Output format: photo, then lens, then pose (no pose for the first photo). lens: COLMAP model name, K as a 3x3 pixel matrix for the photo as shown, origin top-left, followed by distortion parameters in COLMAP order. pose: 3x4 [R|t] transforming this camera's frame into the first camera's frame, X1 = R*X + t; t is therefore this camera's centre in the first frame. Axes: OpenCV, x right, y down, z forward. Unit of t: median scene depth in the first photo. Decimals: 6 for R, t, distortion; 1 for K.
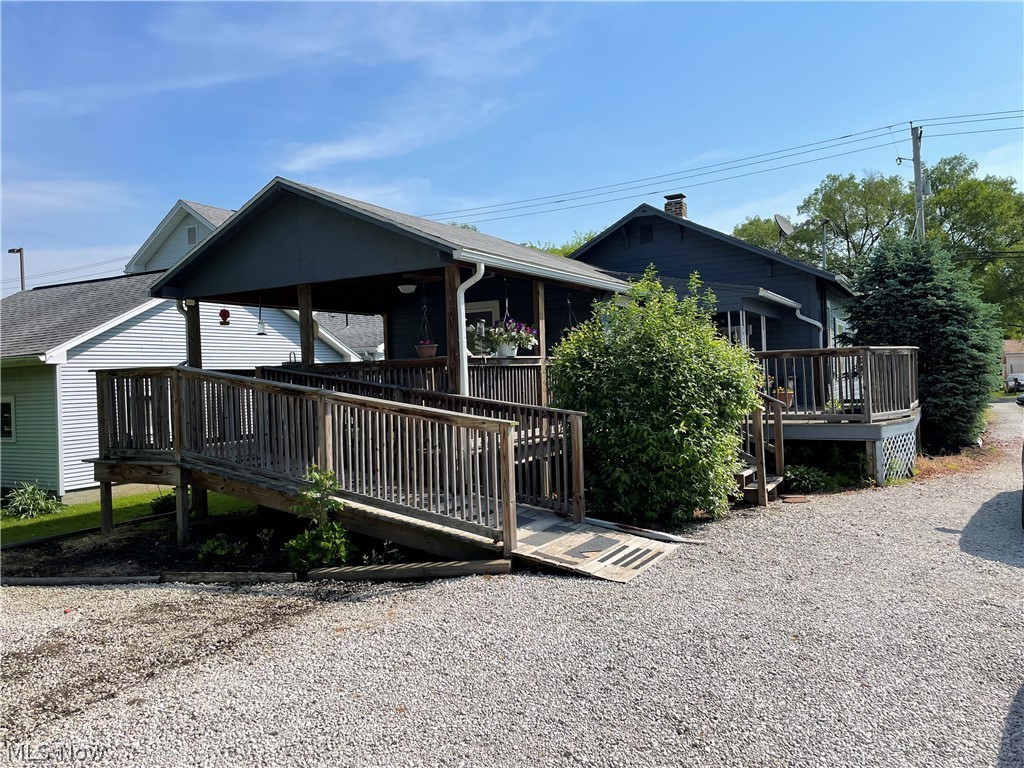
lens RADIAL K [[769.1, 0, 484.8], [0, 769.1, 383.1], [0, 0, 1]] dist [0.086010, -0.109798]
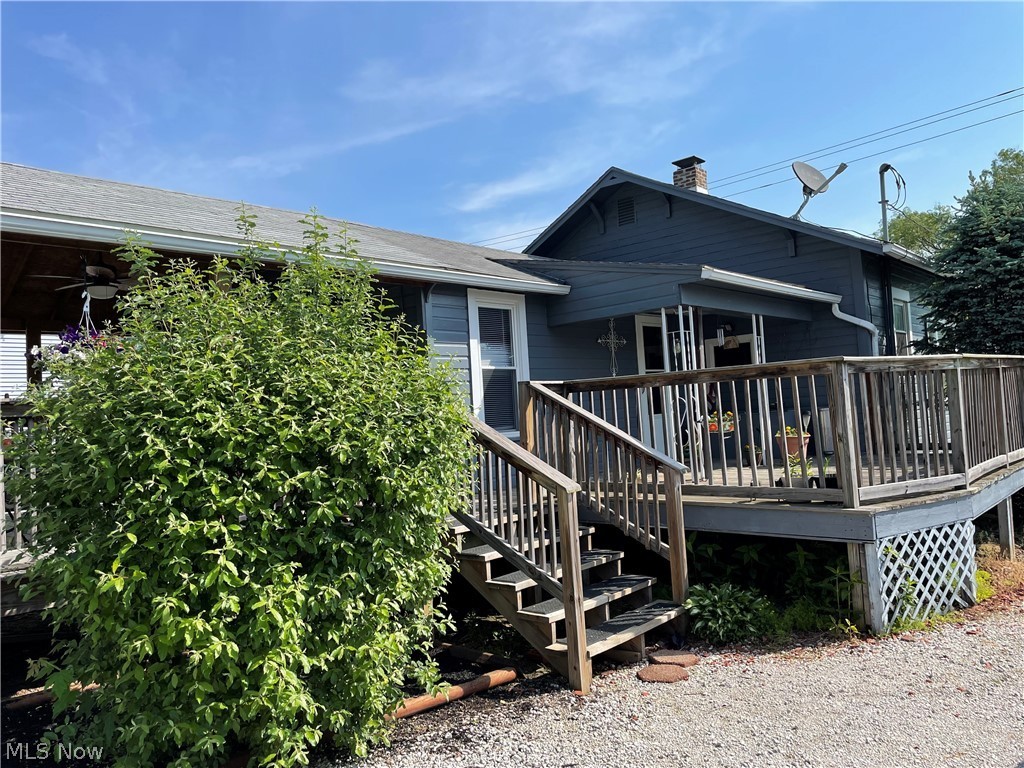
lens RADIAL K [[769.1, 0, 504.7], [0, 769.1, 376.3], [0, 0, 1]] dist [0.086010, -0.109798]
pose [[0.977751, -0.030531, -0.207534, 0.253678], [0.020955, 0.998619, -0.048186, -0.009434], [0.208719, 0.042765, 0.977040, 0.301978]]
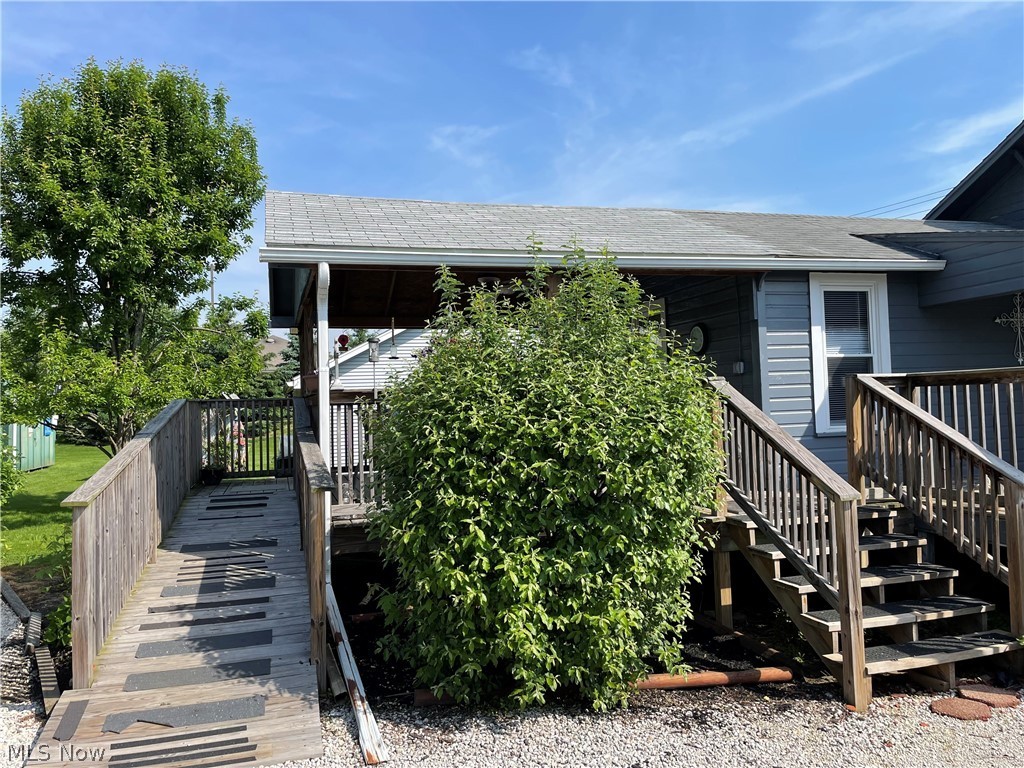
lens RADIAL K [[769.1, 0, 512.8], [0, 769.1, 380.1], [0, 0, 1]] dist [0.086010, -0.109798]
pose [[0.725621, -0.007925, -0.688049, 0.323389], [-0.000150, 0.999932, -0.011676, -0.018990], [0.688095, 0.008575, 0.725570, 0.309179]]
